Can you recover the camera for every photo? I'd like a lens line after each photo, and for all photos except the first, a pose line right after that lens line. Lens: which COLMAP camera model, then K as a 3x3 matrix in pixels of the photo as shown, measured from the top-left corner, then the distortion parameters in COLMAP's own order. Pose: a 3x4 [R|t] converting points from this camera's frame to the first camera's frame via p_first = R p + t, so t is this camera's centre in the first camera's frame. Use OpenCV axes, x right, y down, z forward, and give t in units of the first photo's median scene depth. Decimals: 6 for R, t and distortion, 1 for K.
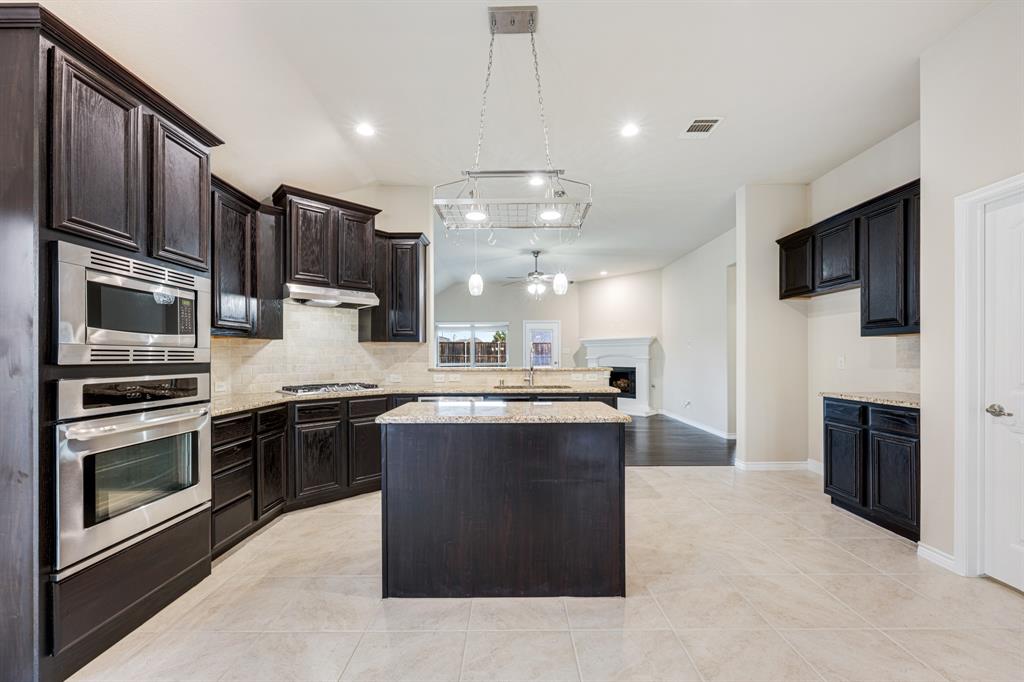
lens RADIAL K [[412.2, 0, 509.6], [0, 412.2, 354.2], [0, 0, 1]] dist [-0.000522, -0.000139]
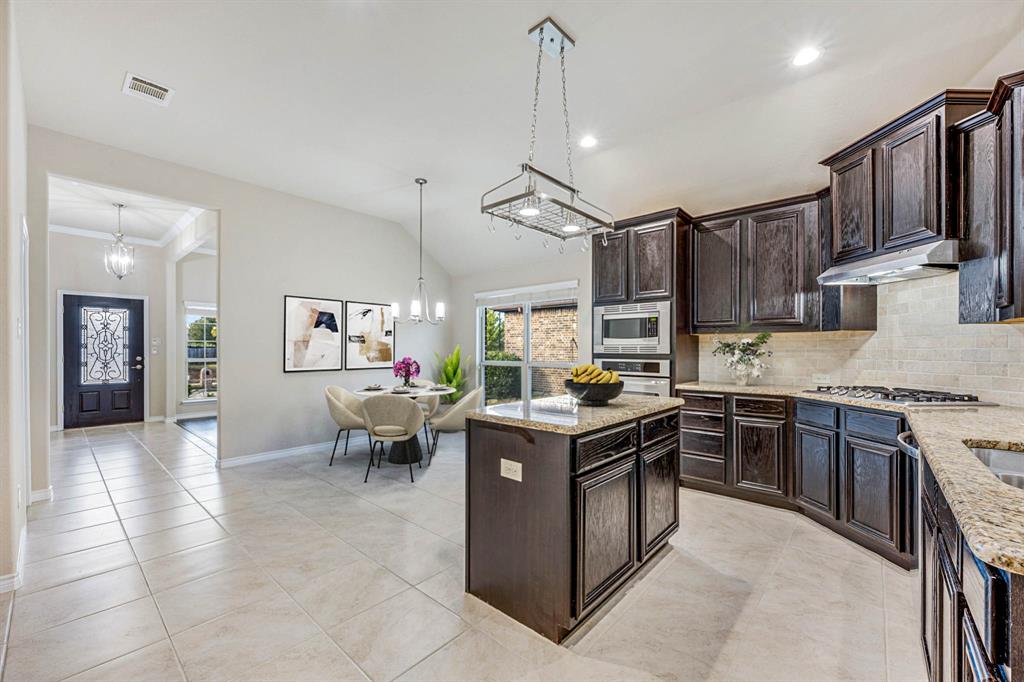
lens RADIAL K [[412.2, 0, 509.6], [0, 412.2, 354.2], [0, 0, 1]] dist [-0.000522, -0.000139]
pose [[-0.669643, 0.010225, -0.742613, 0.885642], [0.006143, 0.999947, 0.008229, 0.004760], [0.742658, 0.000949, -0.669671, 1.639950]]
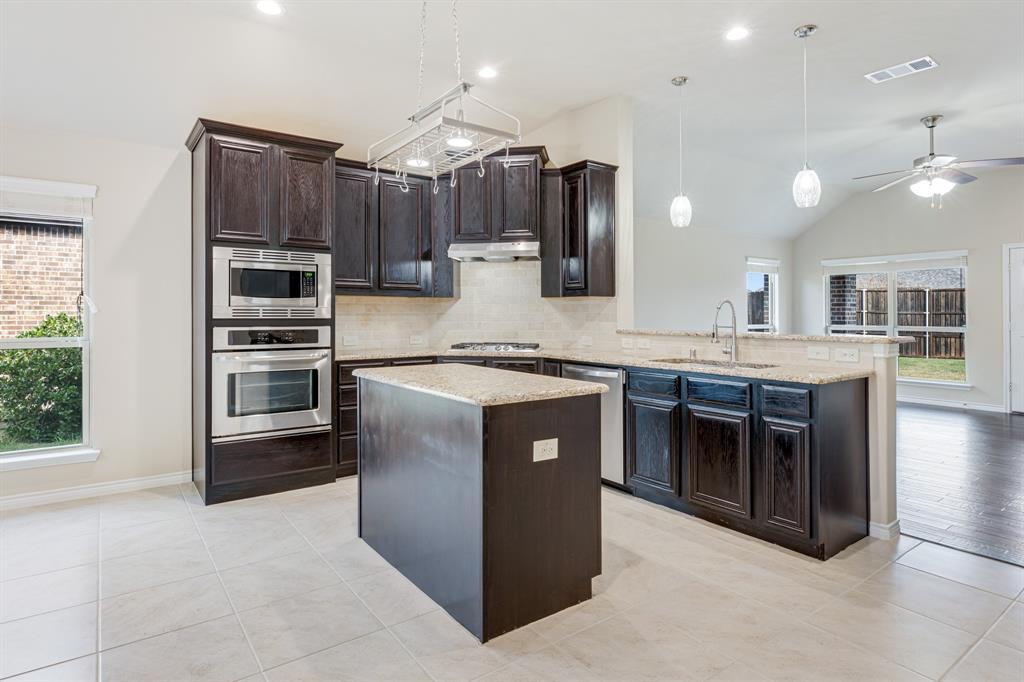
lens RADIAL K [[557.6, 0, 501.4], [0, 557.6, 312.5], [0, 0, 1]] dist [-0.002661, -0.001385]
pose [[0.582413, 0.002331, -0.812889, 1.034694], [0.001386, 0.999992, 0.003860, -0.004559], [0.812892, -0.003375, 0.582405, 0.423020]]
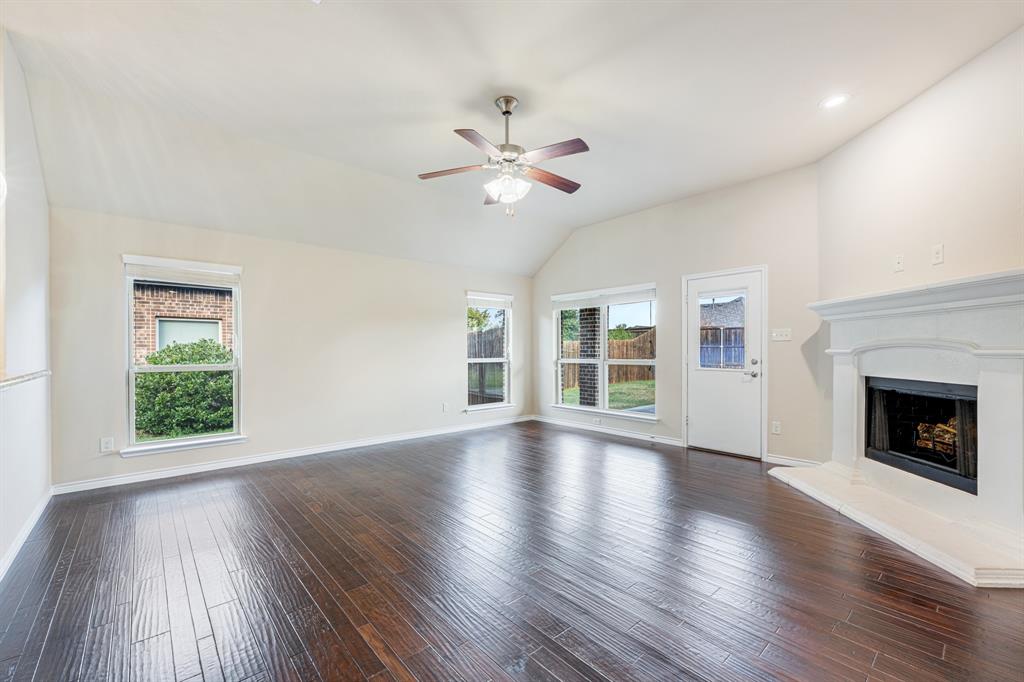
lens RADIAL K [[412.2, 0, 509.6], [0, 412.2, 354.2], [0, 0, 1]] dist [-0.000522, -0.000139]
pose [[0.647268, 0.011369, -0.762178, 1.255735], [0.005842, 0.999785, 0.019874, 0.010679], [0.762240, -0.017316, 0.647063, 2.322979]]
